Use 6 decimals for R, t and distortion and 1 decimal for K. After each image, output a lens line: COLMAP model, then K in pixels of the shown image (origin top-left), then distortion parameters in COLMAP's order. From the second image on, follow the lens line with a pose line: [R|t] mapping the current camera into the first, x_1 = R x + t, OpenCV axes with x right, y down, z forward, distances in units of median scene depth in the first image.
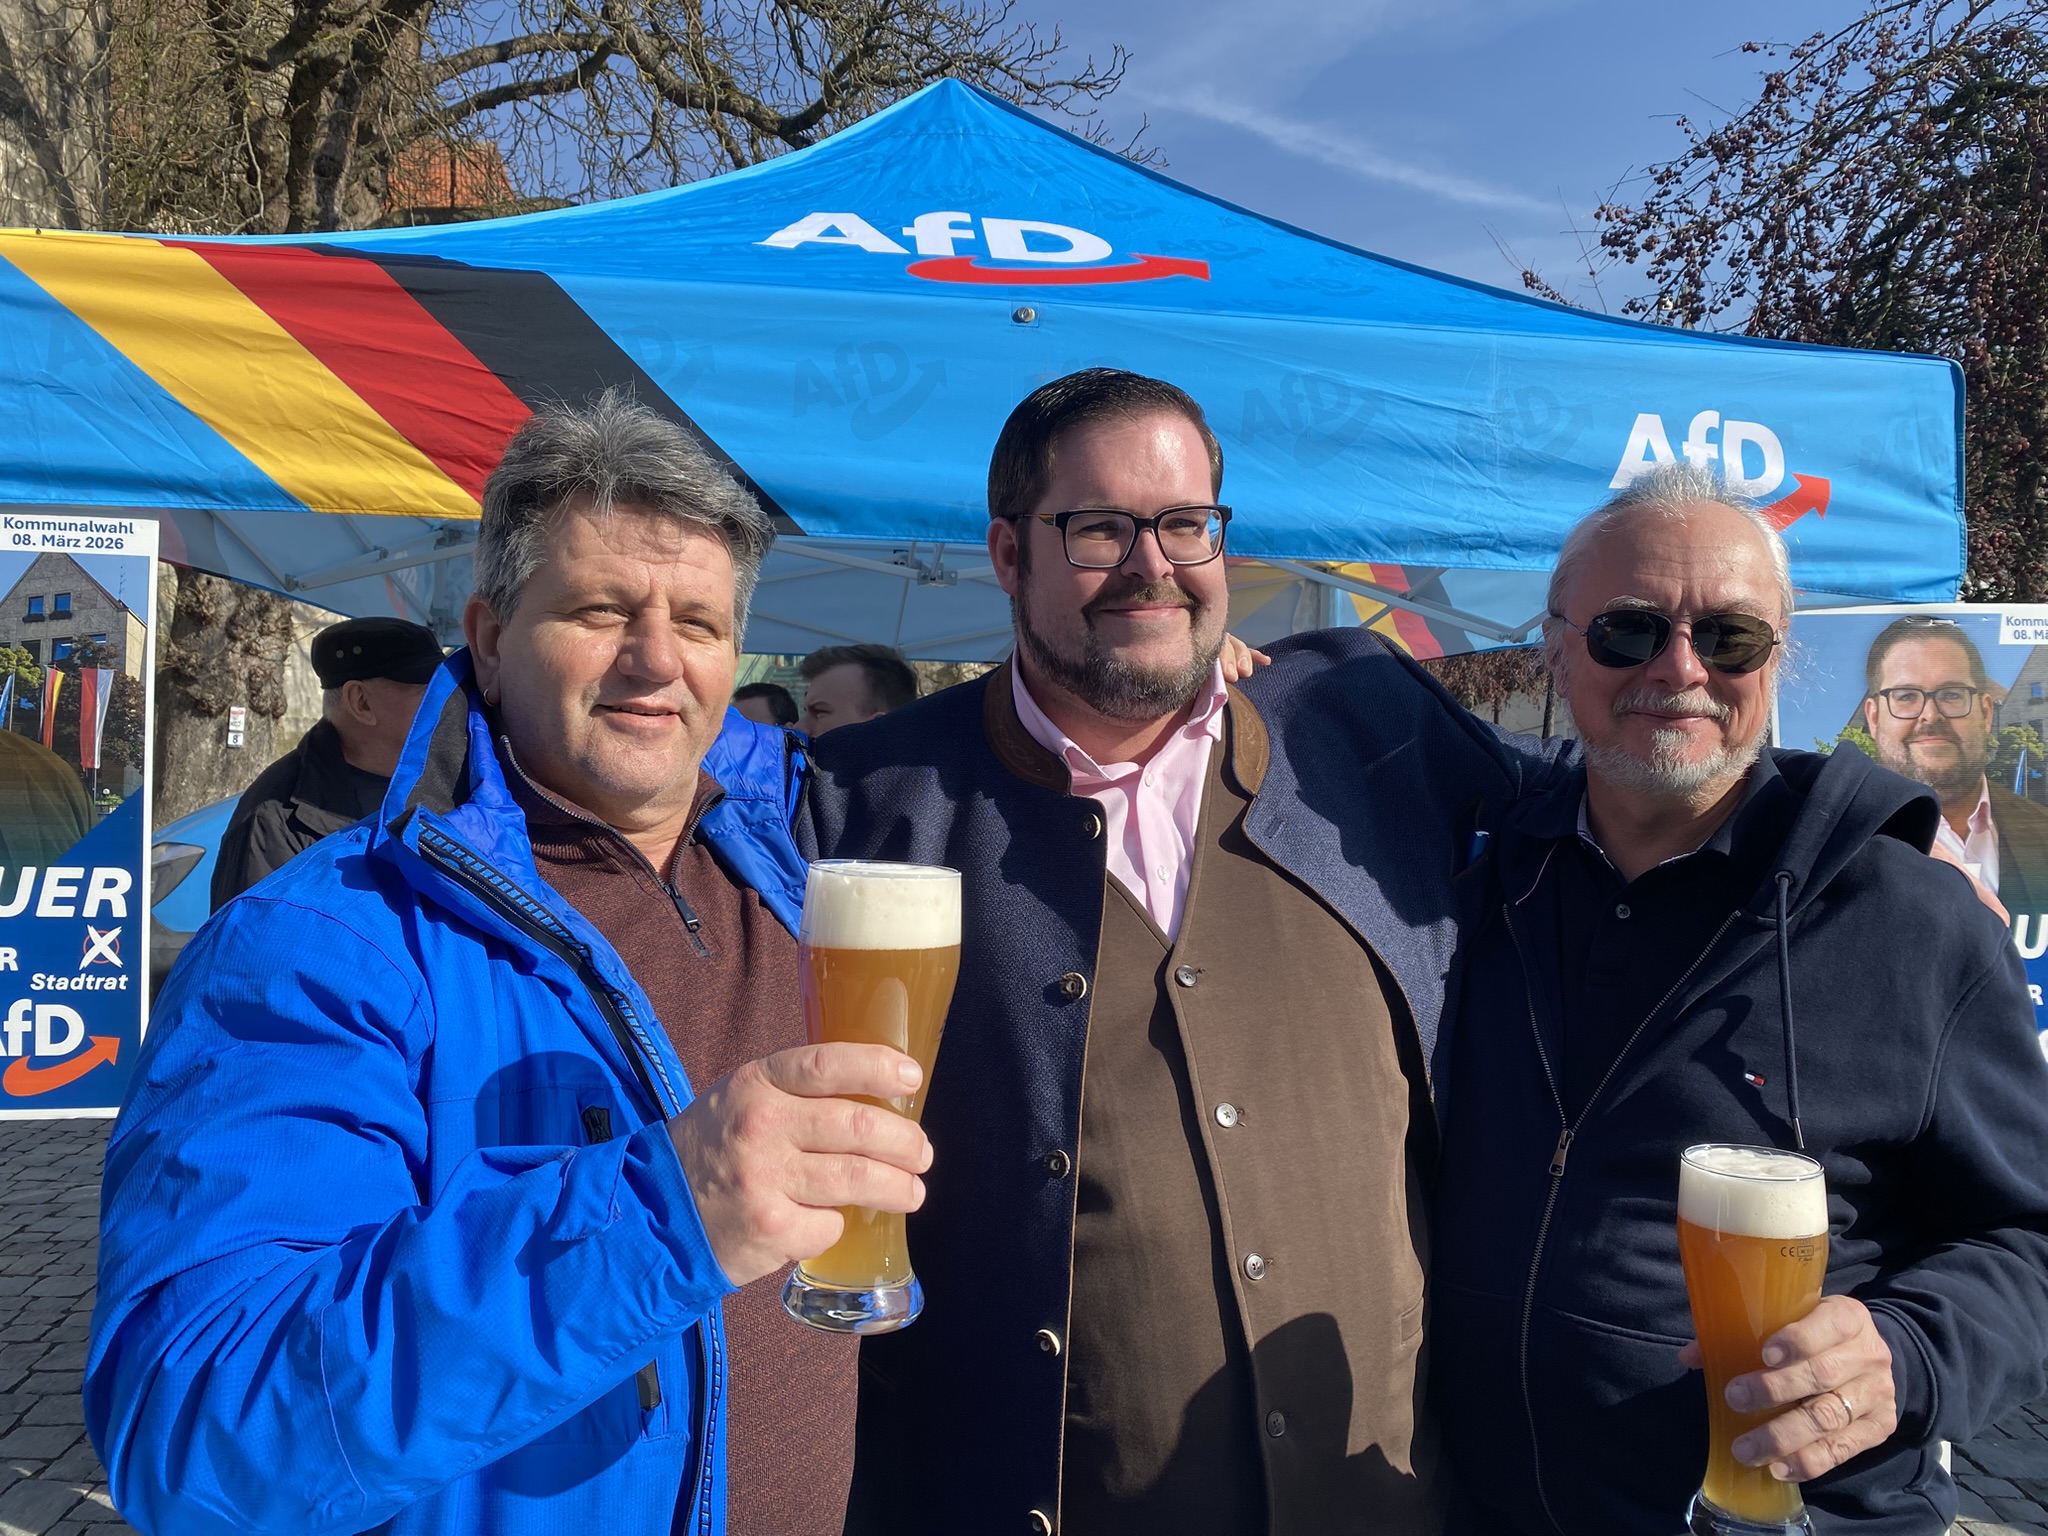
lens RADIAL K [[1577.2, 0, 1027.4], [0, 1577.2, 757.1], [0, 0, 1]] dist [-0.002602, -0.006161]
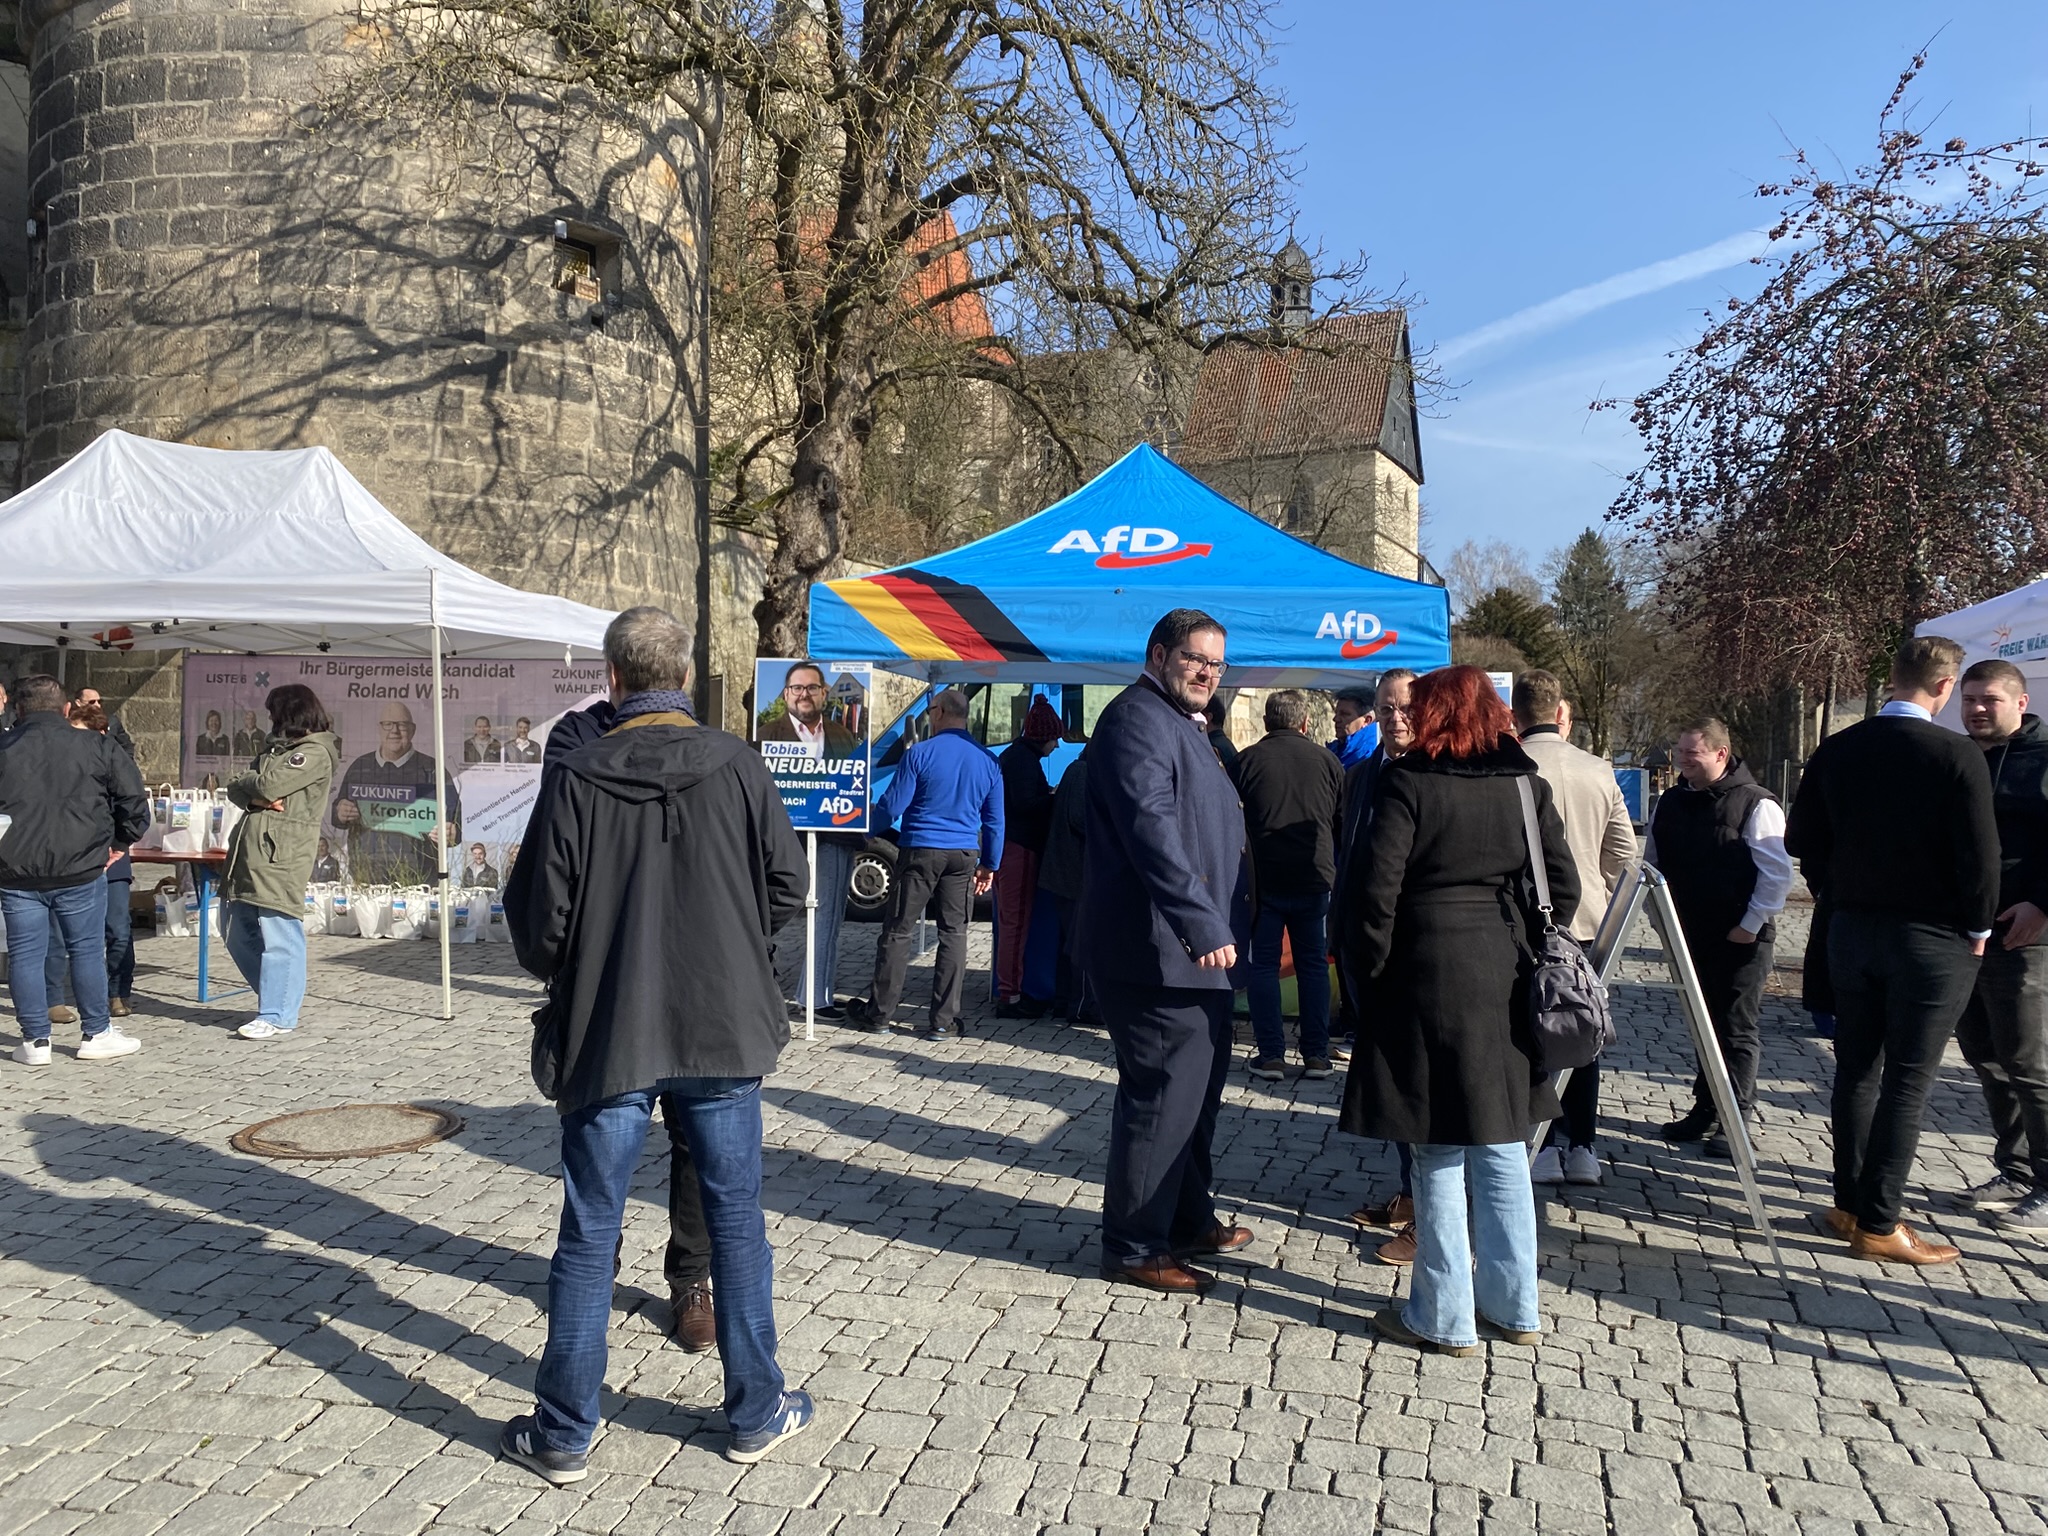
lens RADIAL K [[1577.2, 0, 1024.5], [0, 1577.2, 762.6], [0, 0, 1]] dist [-0.002602, -0.006161]
pose [[0.961896, 0.000439, -0.273417, 0.650041], [0.001448, 0.999977, 0.006699, 0.044637], [0.273413, -0.006840, 0.961872, -2.014790]]
